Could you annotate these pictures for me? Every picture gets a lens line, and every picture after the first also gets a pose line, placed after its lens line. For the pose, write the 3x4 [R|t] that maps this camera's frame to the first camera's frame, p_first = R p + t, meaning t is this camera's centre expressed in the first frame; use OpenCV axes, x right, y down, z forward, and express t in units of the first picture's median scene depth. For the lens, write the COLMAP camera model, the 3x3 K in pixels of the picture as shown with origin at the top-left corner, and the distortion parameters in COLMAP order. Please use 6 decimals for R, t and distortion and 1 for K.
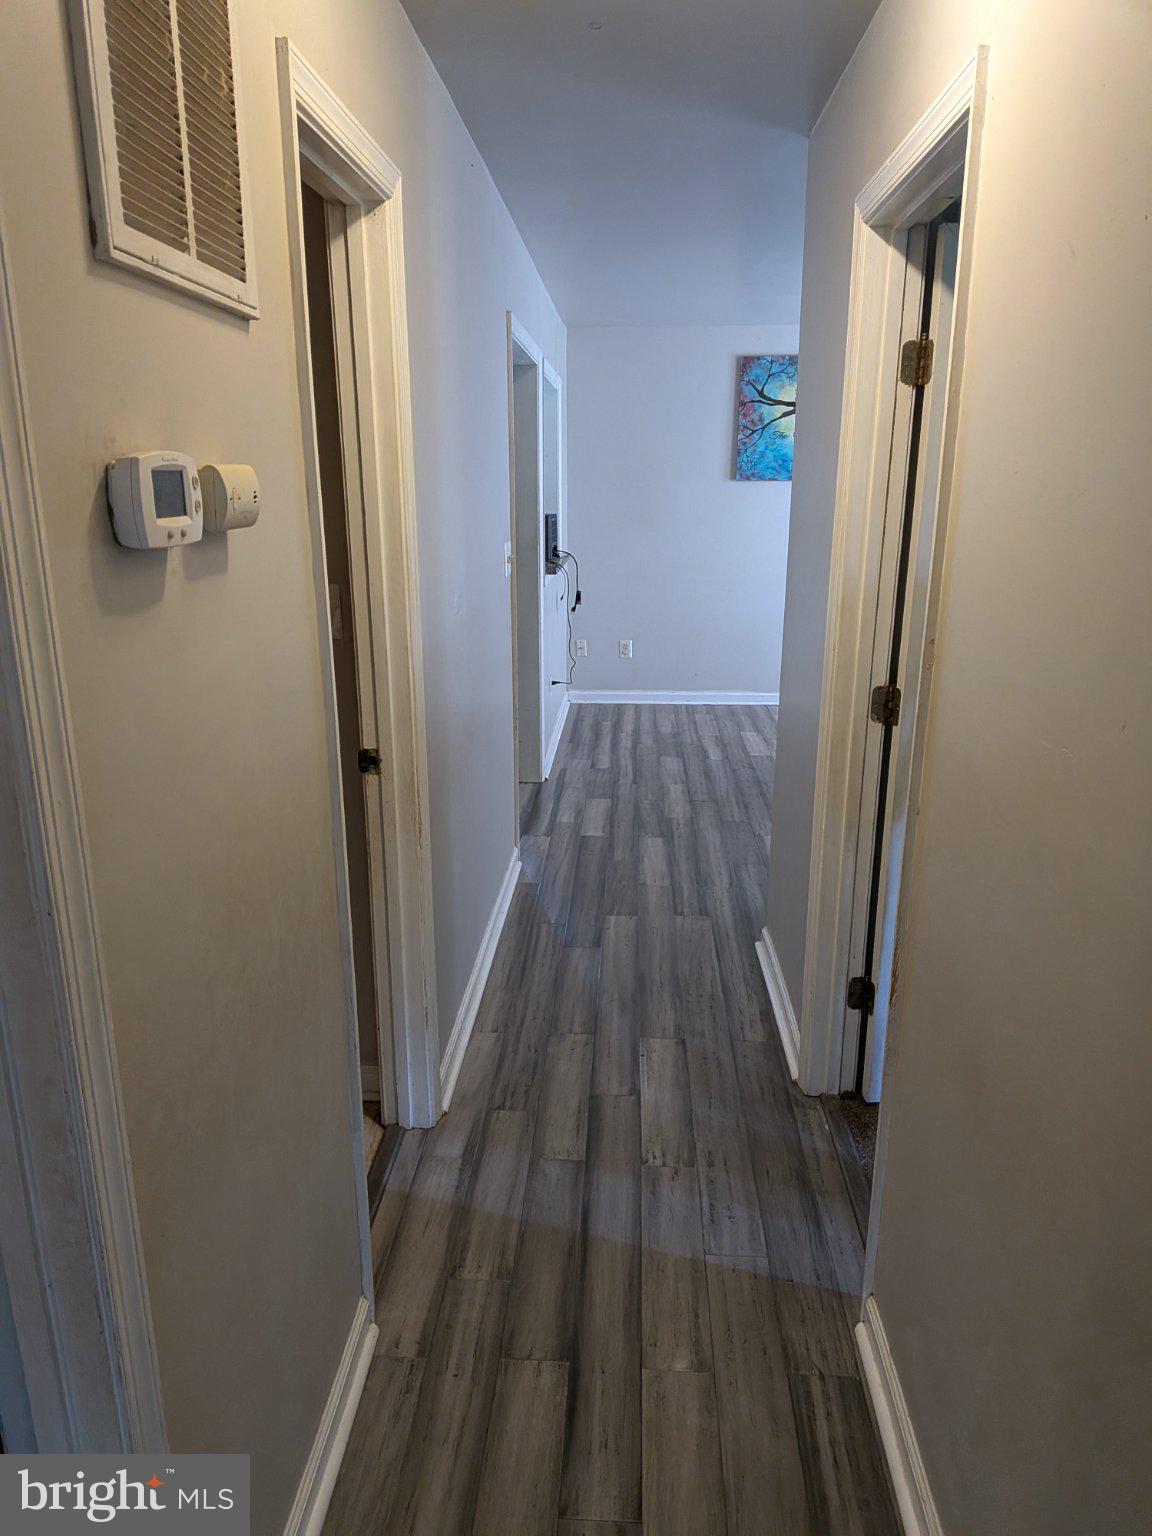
lens RADIAL K [[1110.2, 0, 573.3], [0, 1110.2, 777.8], [0, 0, 1]] dist [0.078889, -0.128814]
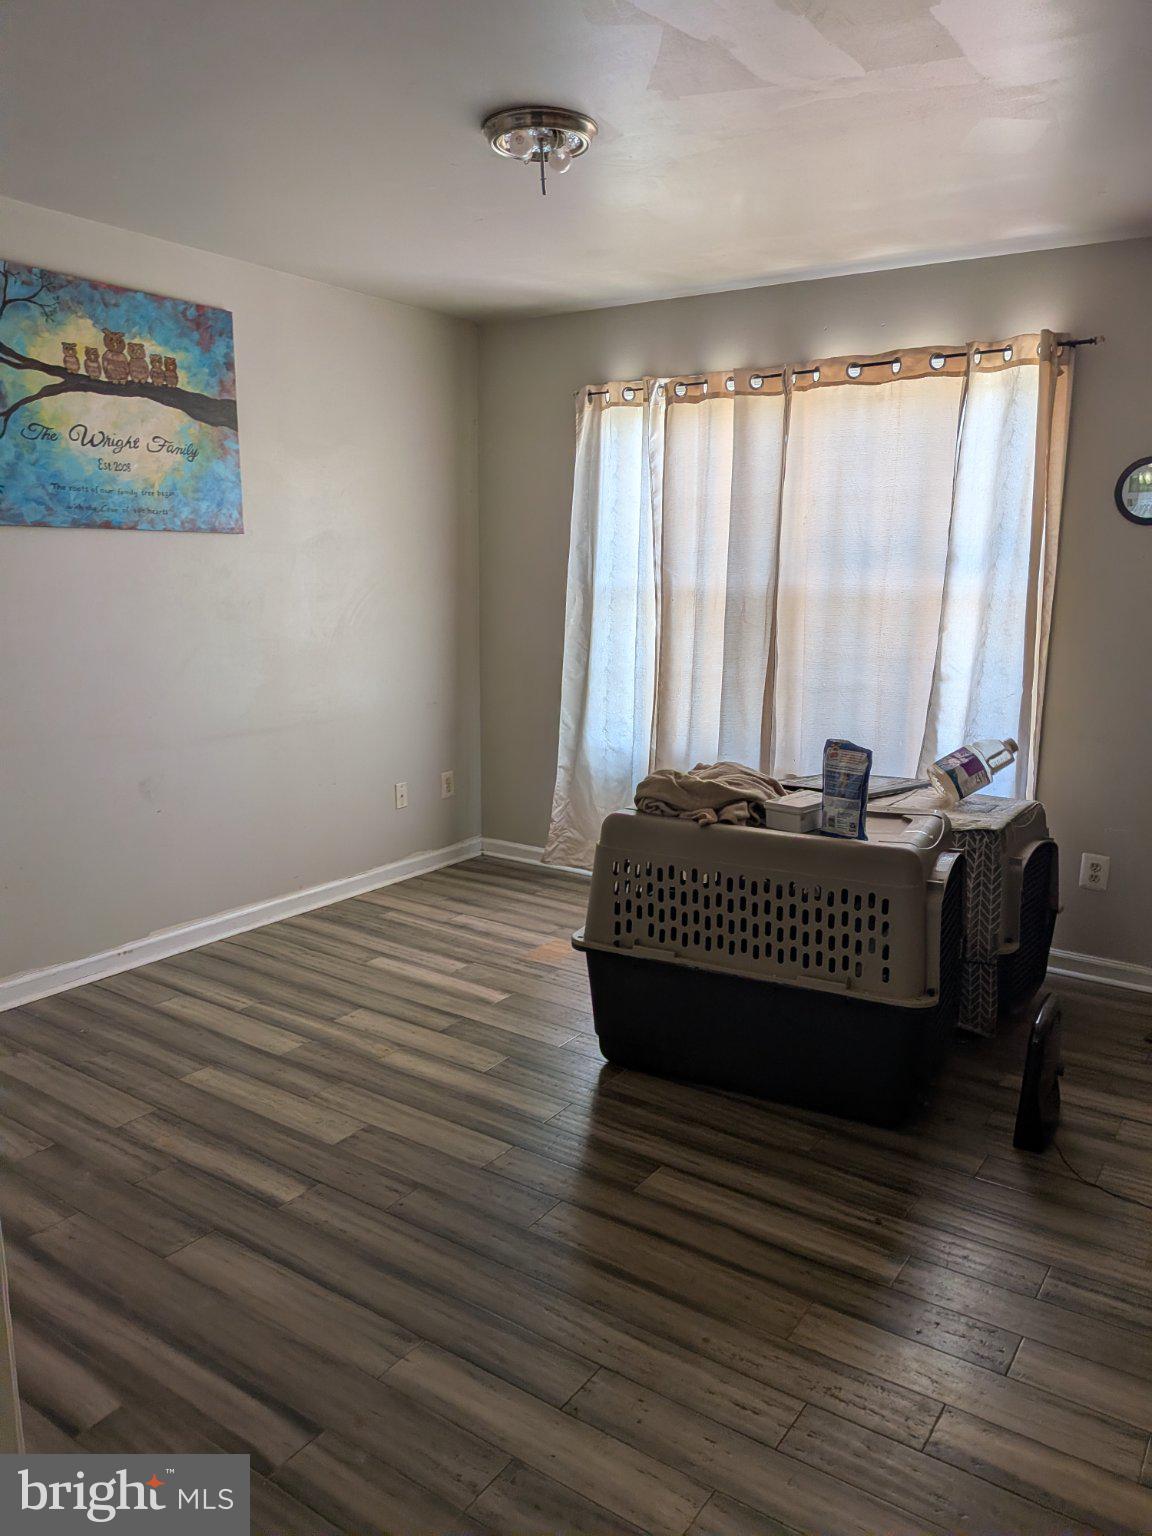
lens RADIAL K [[1110.2, 0, 591.4], [0, 1110.2, 778.4], [0, 0, 1]] dist [0.078889, -0.128814]
pose [[0.531525, -0.152774, 0.833152, -0.125272], [0.220706, 0.974603, 0.037909, -0.153233], [-0.817784, 0.163732, 0.551744, 0.668538]]
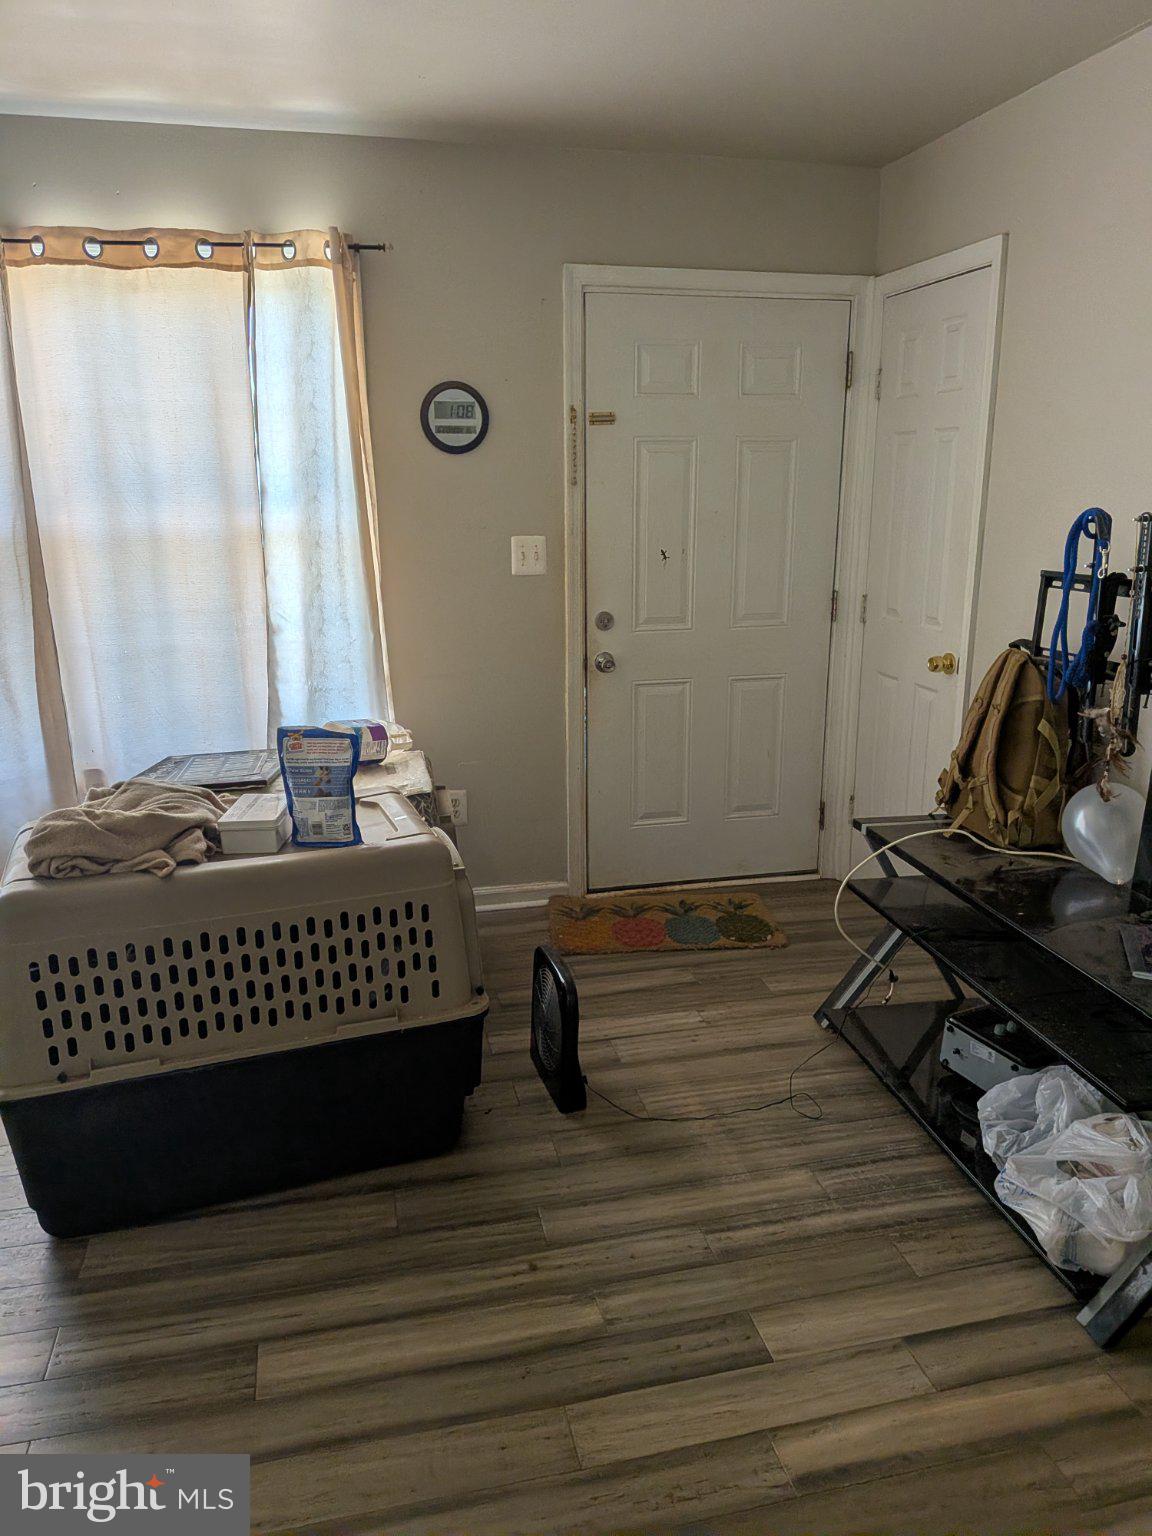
lens RADIAL K [[1110.2, 0, 578.1], [0, 1110.2, 771.8], [0, 0, 1]] dist [0.078889, -0.128814]
pose [[-0.270282, -0.240700, 0.932208, -0.058849], [0.271715, 0.909816, 0.313698, -0.205366], [-0.923644, 0.338082, -0.180505, 0.820827]]
